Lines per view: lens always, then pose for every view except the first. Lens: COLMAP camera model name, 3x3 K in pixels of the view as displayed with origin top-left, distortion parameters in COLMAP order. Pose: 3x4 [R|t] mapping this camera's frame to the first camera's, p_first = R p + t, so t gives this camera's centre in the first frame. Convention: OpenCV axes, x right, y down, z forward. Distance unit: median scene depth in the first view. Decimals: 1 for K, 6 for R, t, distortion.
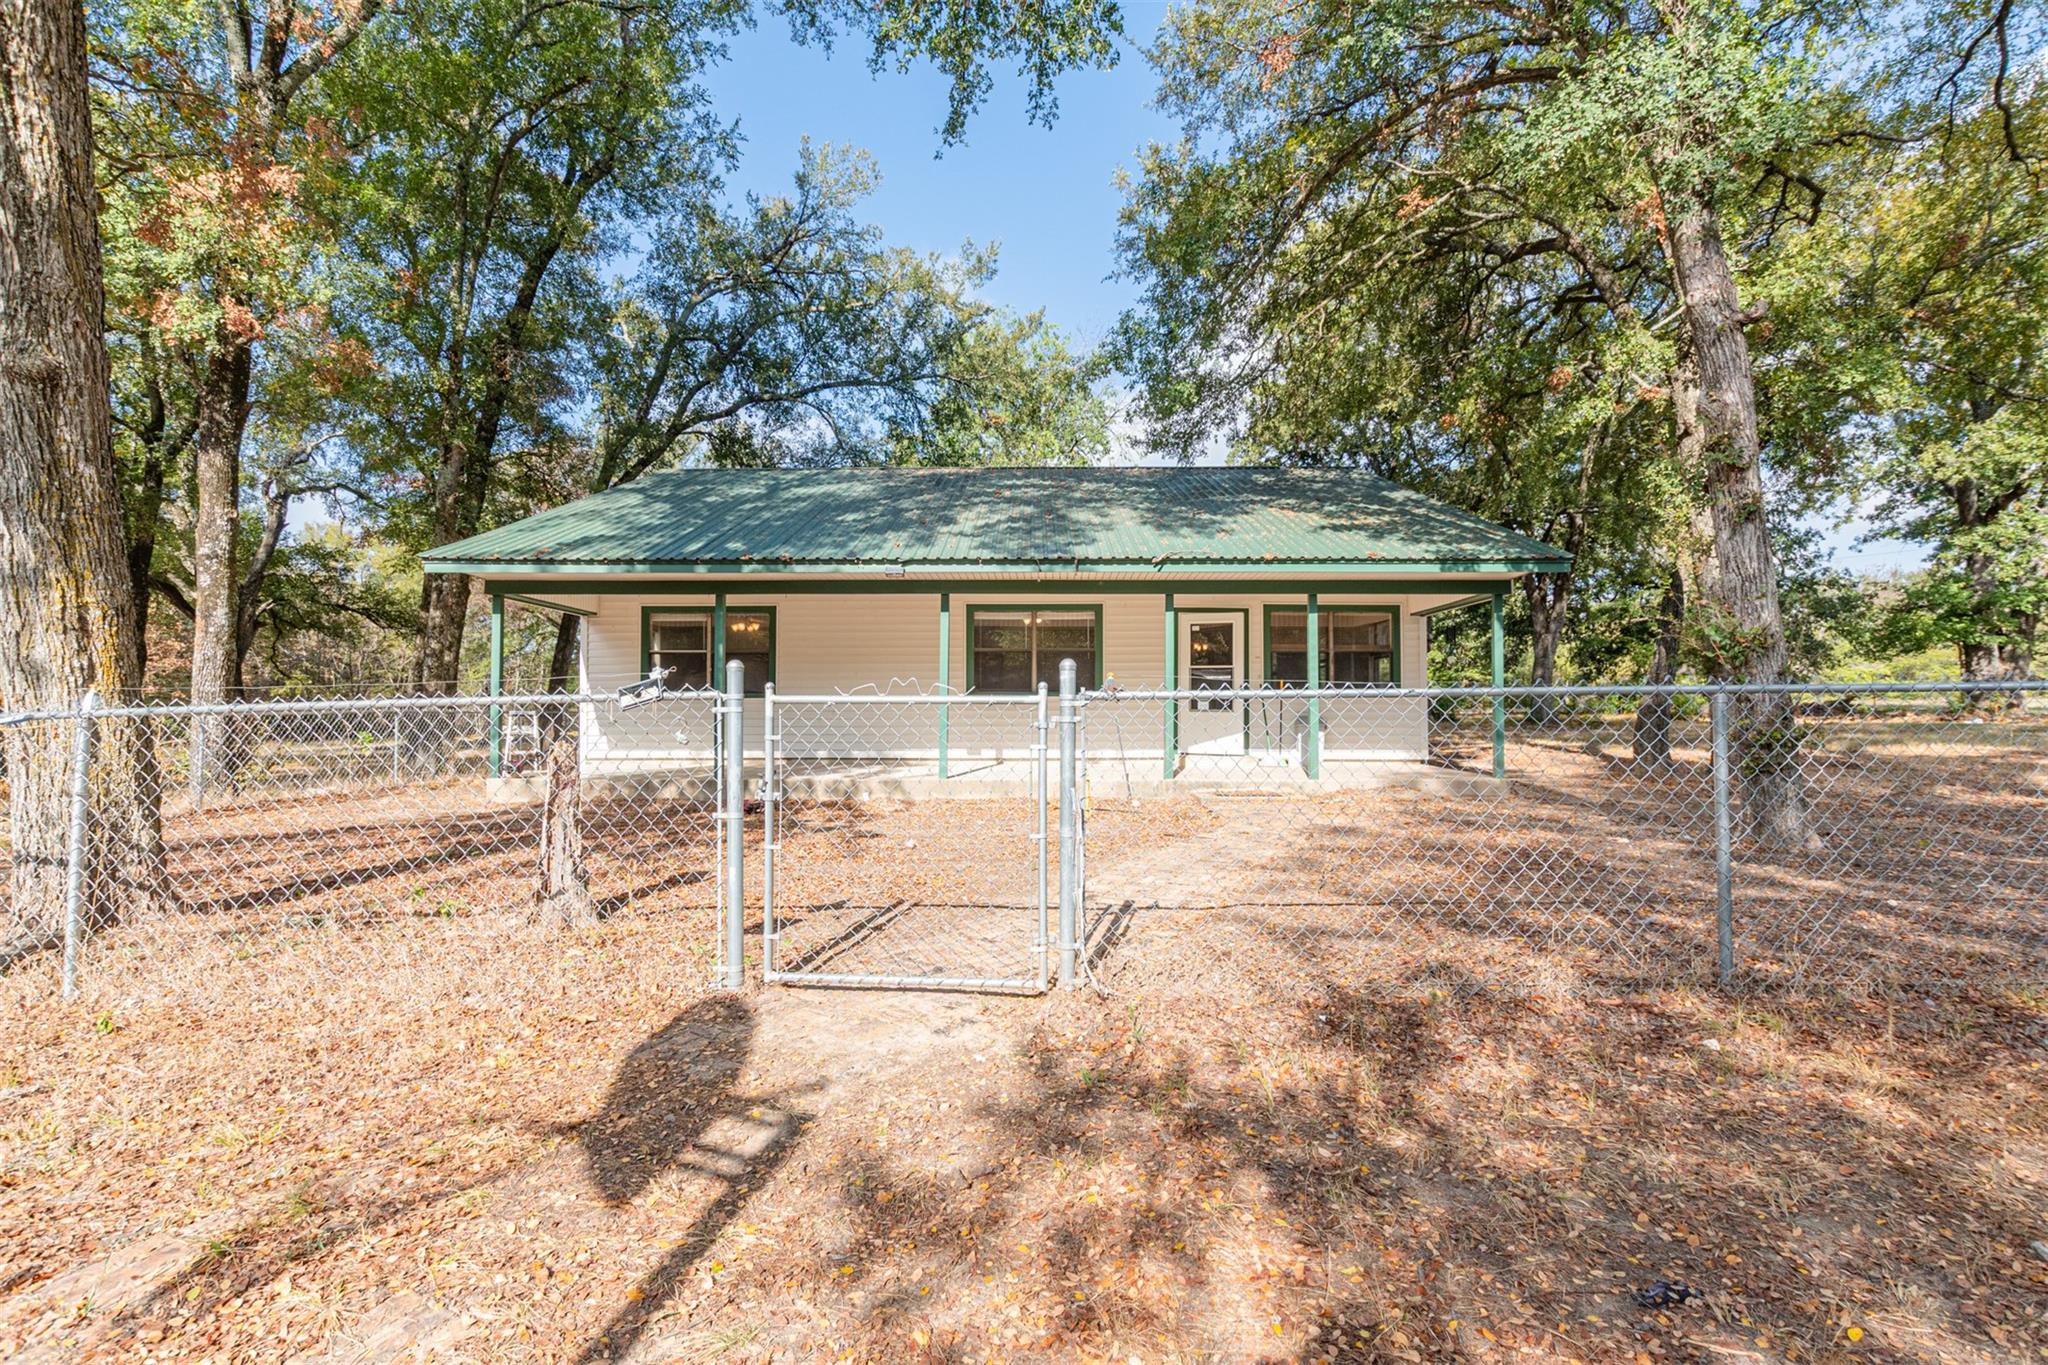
lens RADIAL K [[903.7, 0, 1025.2], [0, 903.7, 686.6], [0, 0, 1]] dist [0.004232, 0.000663]
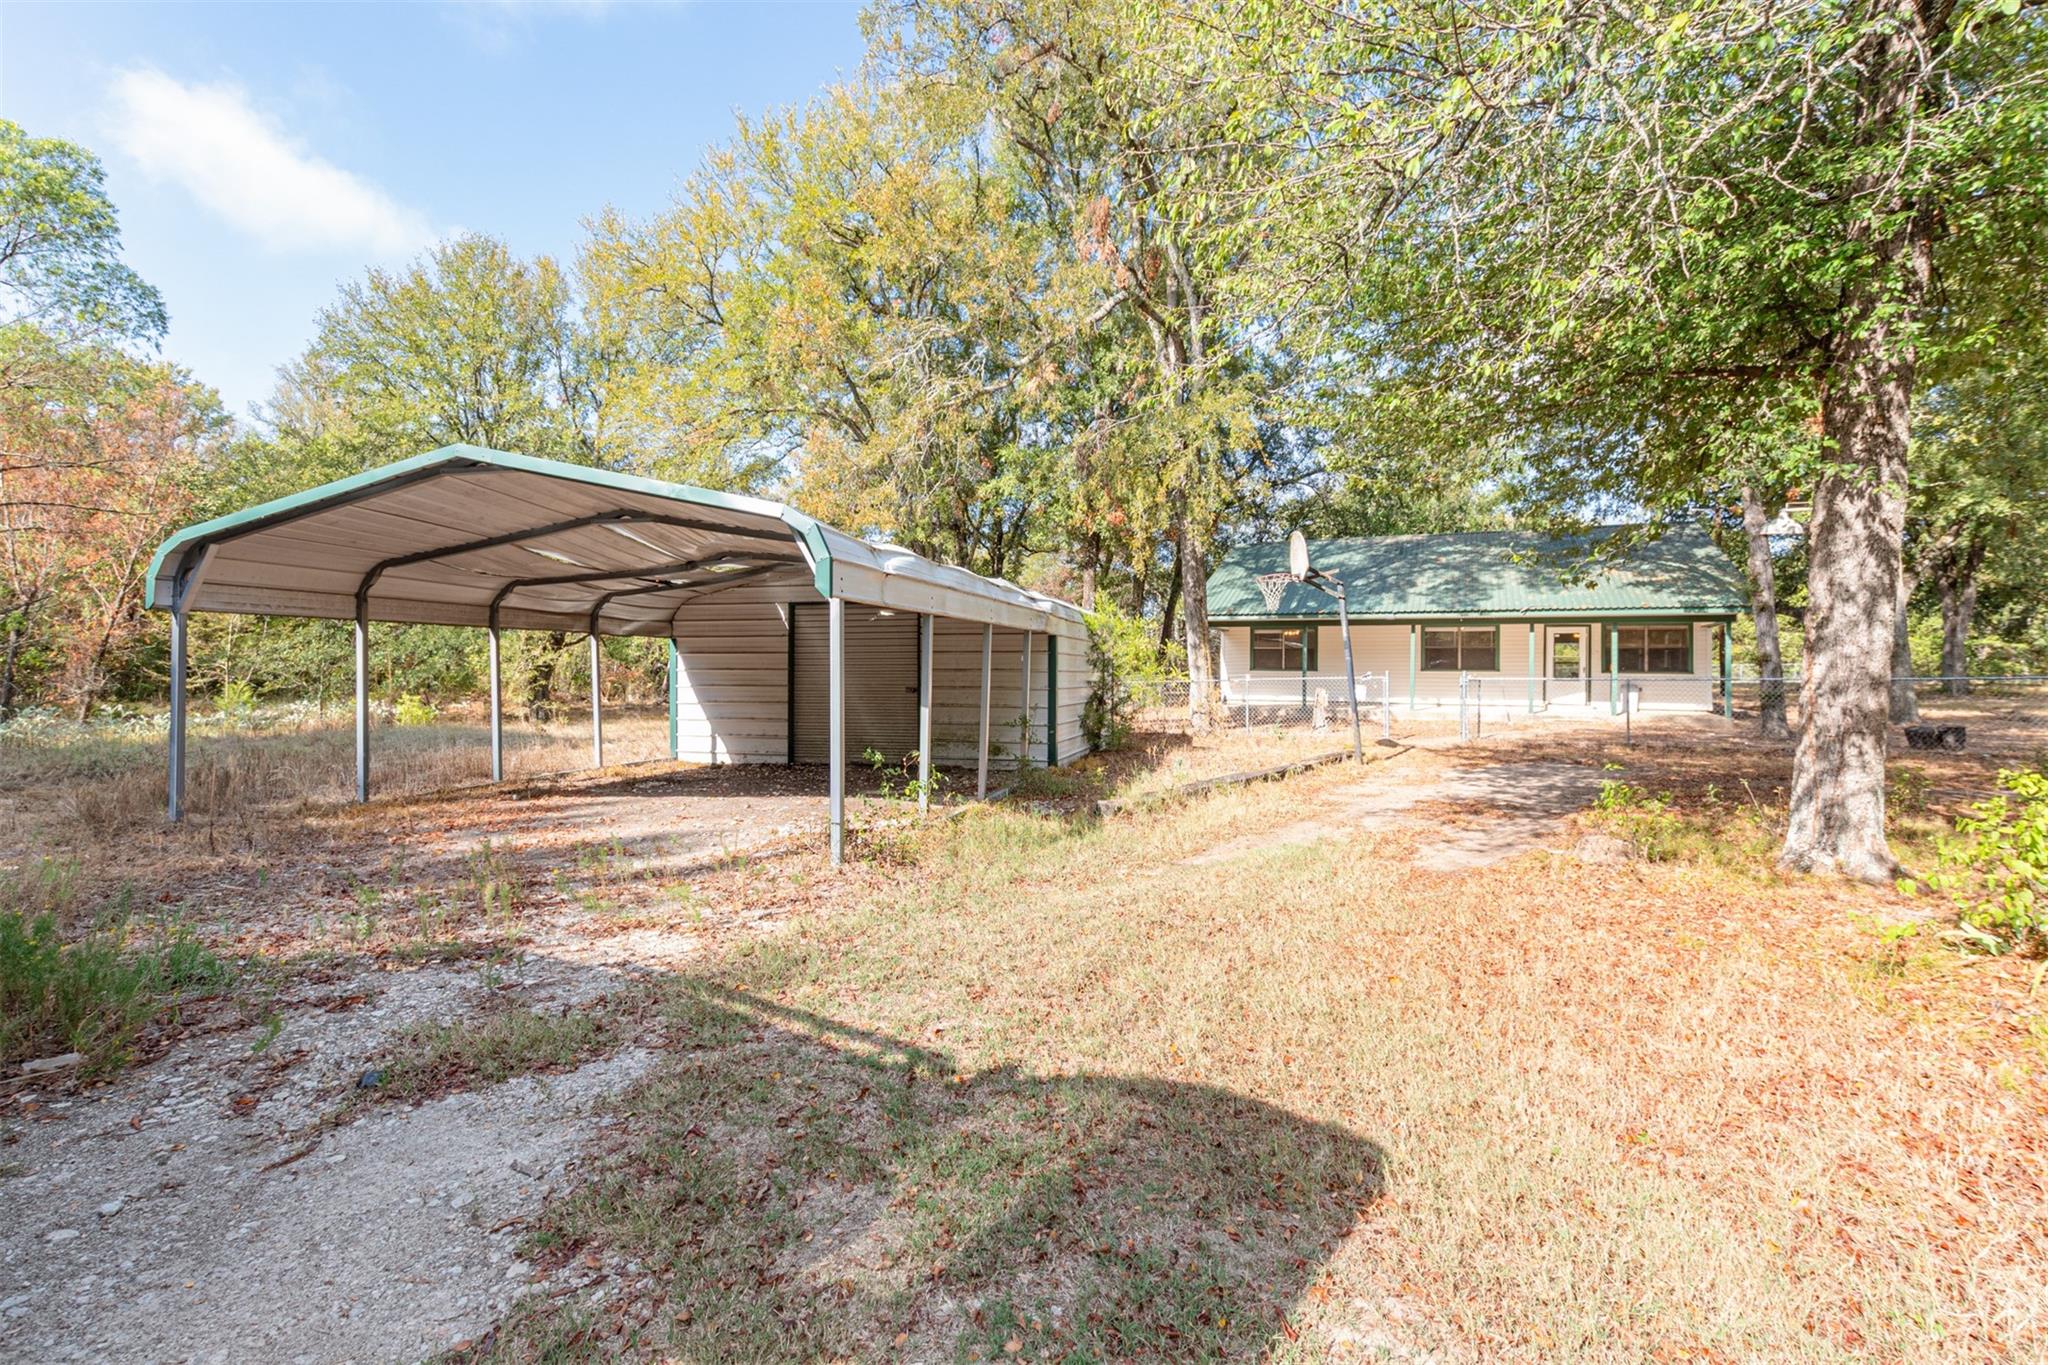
lens RADIAL K [[903.7, 0, 1039.6], [0, 903.7, 664.8], [0, 0, 1]] dist [0.004232, 0.000663]
pose [[0.910388, 0.007419, -0.413689, -0.006032], [0.000342, 0.999825, 0.018682, -0.042689], [0.413756, -0.017149, 0.910226, -1.197577]]
